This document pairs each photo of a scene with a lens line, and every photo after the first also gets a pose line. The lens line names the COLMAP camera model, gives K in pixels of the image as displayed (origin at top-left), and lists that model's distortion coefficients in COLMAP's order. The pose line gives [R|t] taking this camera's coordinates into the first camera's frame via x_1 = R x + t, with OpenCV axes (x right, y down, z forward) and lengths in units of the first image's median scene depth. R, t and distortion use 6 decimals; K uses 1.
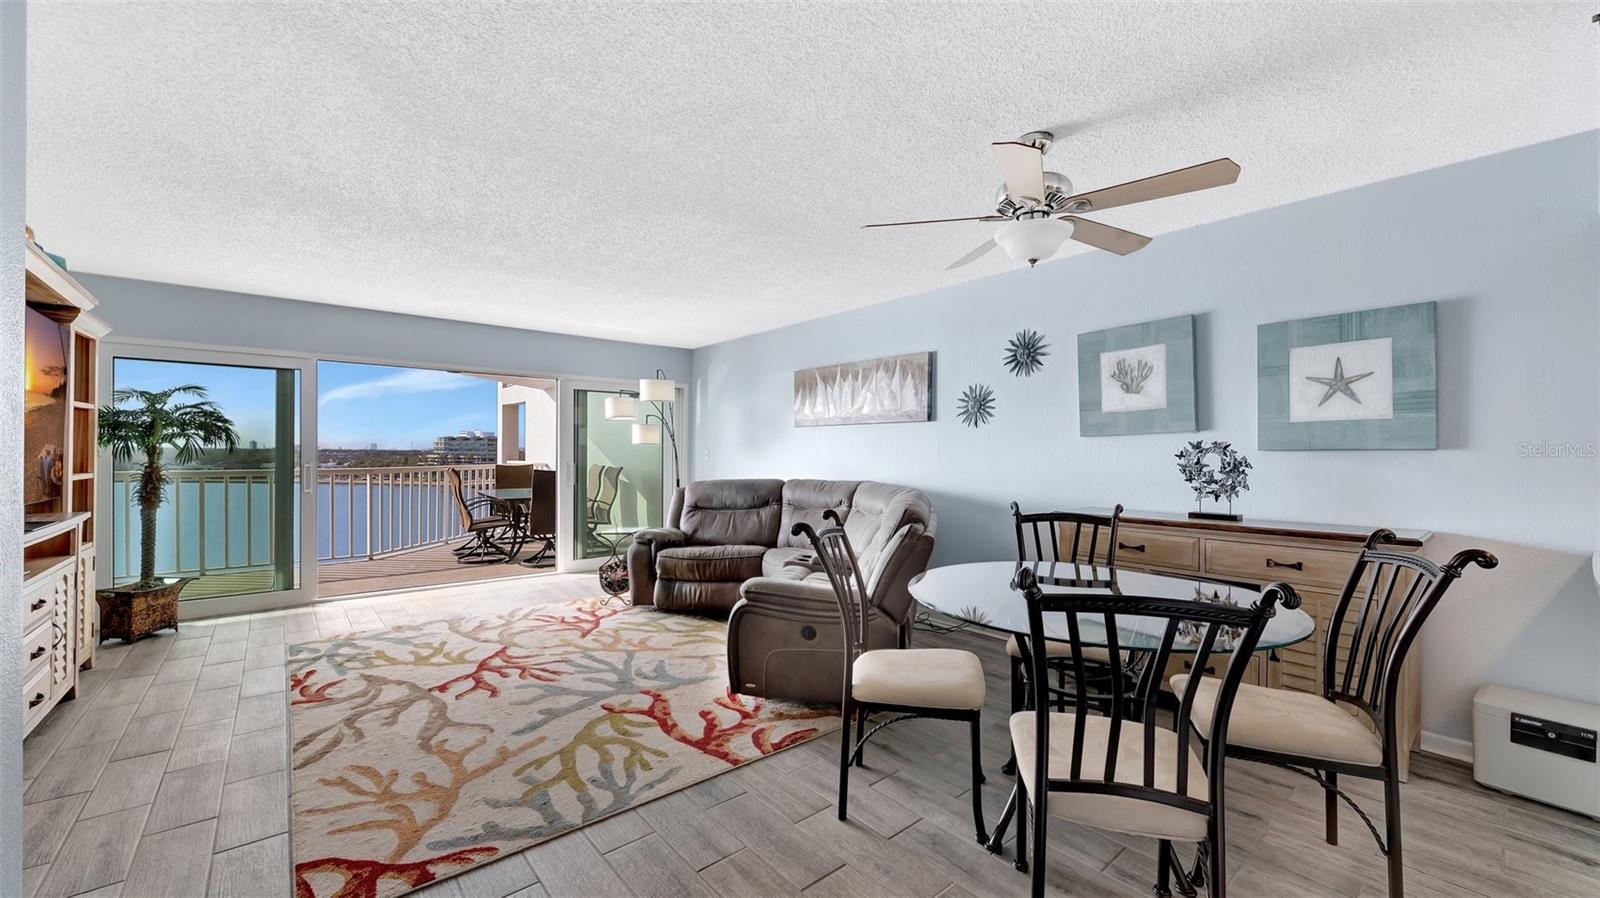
lens RADIAL K [[619.6, 0, 798.9], [0, 619.6, 457.3], [0, 0, 1]] dist [-0.002191, -0.000064]
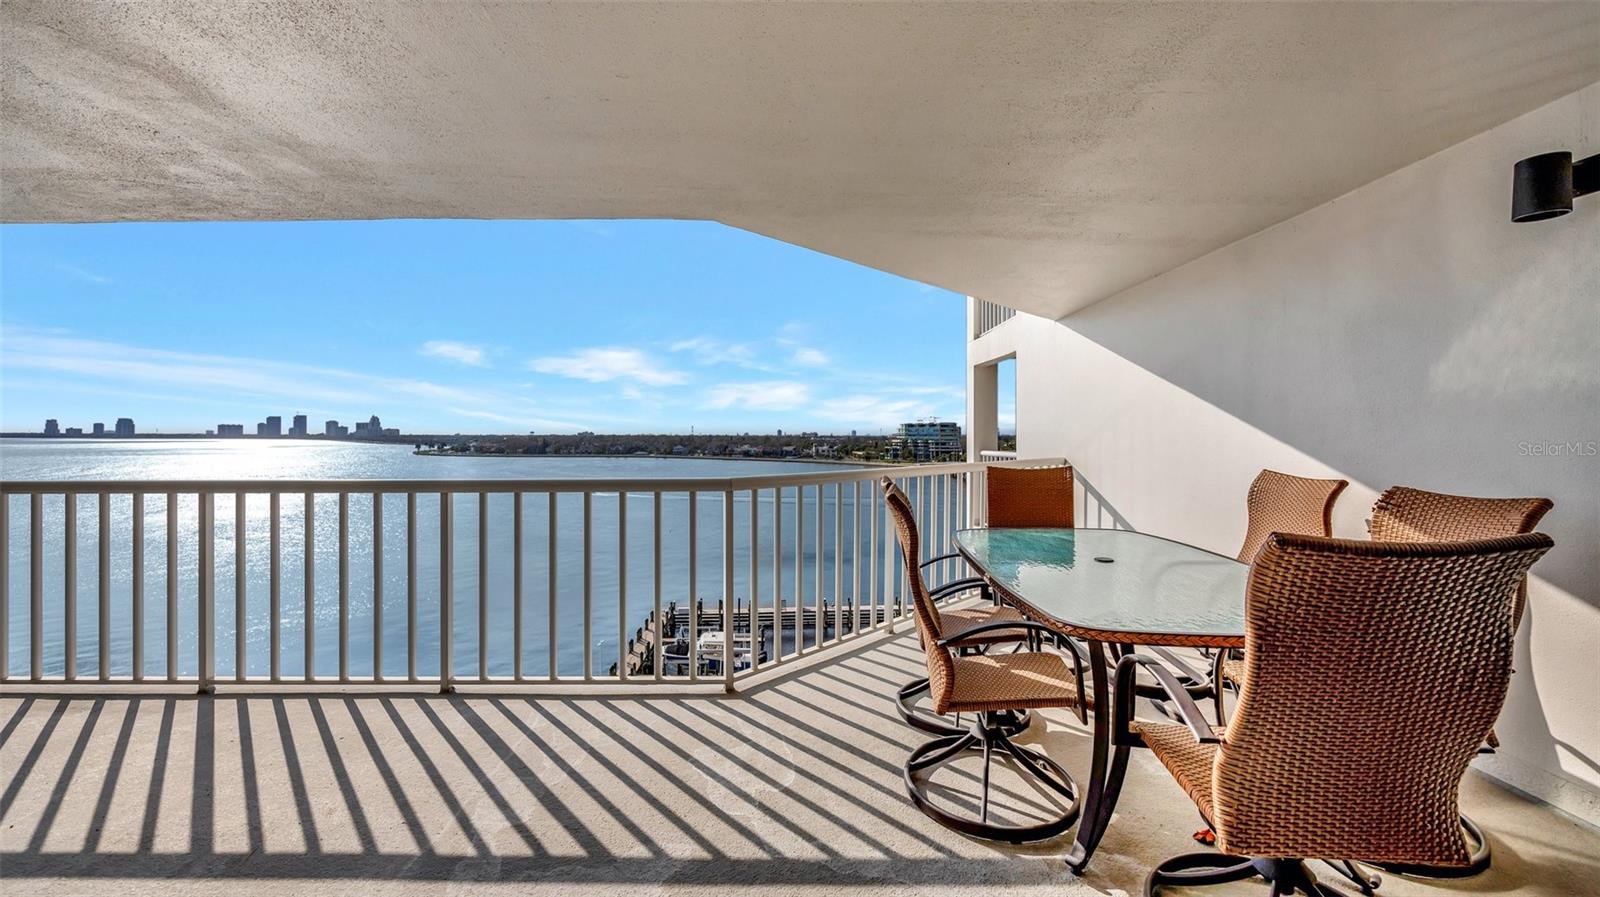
lens RADIAL K [[614.8, 0, 790.7], [0, 614.8, 439.7], [0, 0, 1]] dist [-0.000811, -0.000097]
pose [[0.761696, -0.003298, -0.647926, -0.767867], [0.001216, 0.999993, -0.003661, -0.010579], [0.647934, 0.002001, 0.761694, 1.418140]]
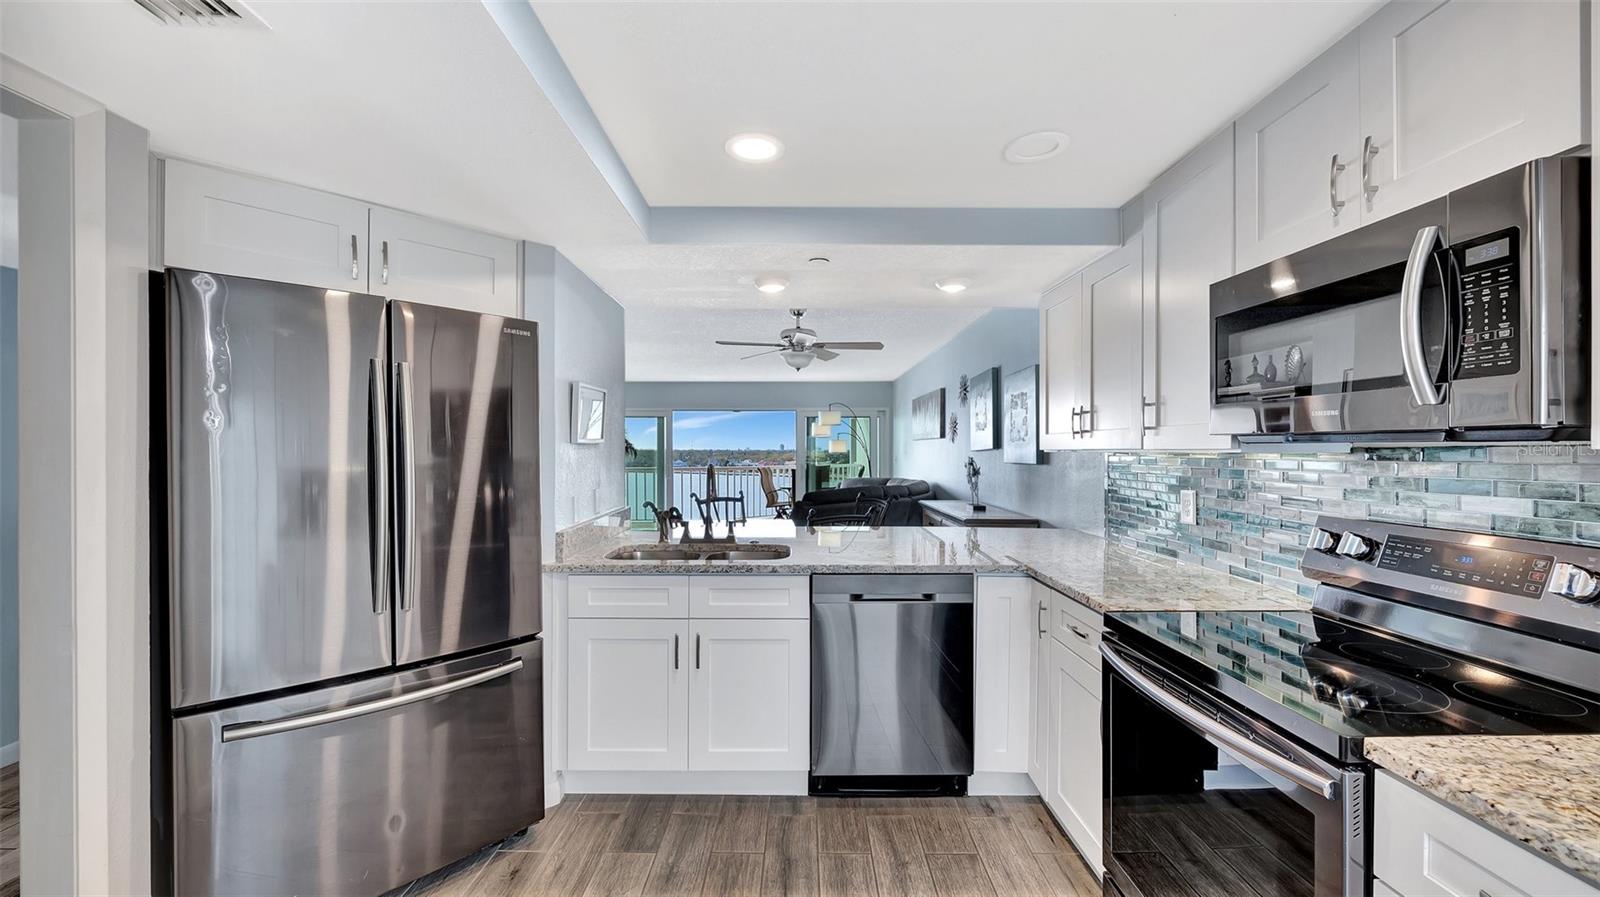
lens RADIAL K [[643.4, 0, 800.0], [0, 643.4, 448.5], [0, 0, 1]] dist [0.000004, -0.000010]
pose [[0.767700, -0.002294, -0.640805, 1.114472], [-0.006860, 0.999907, -0.011798, -0.020904], [0.640772, 0.013454, 0.767613, -0.385603]]
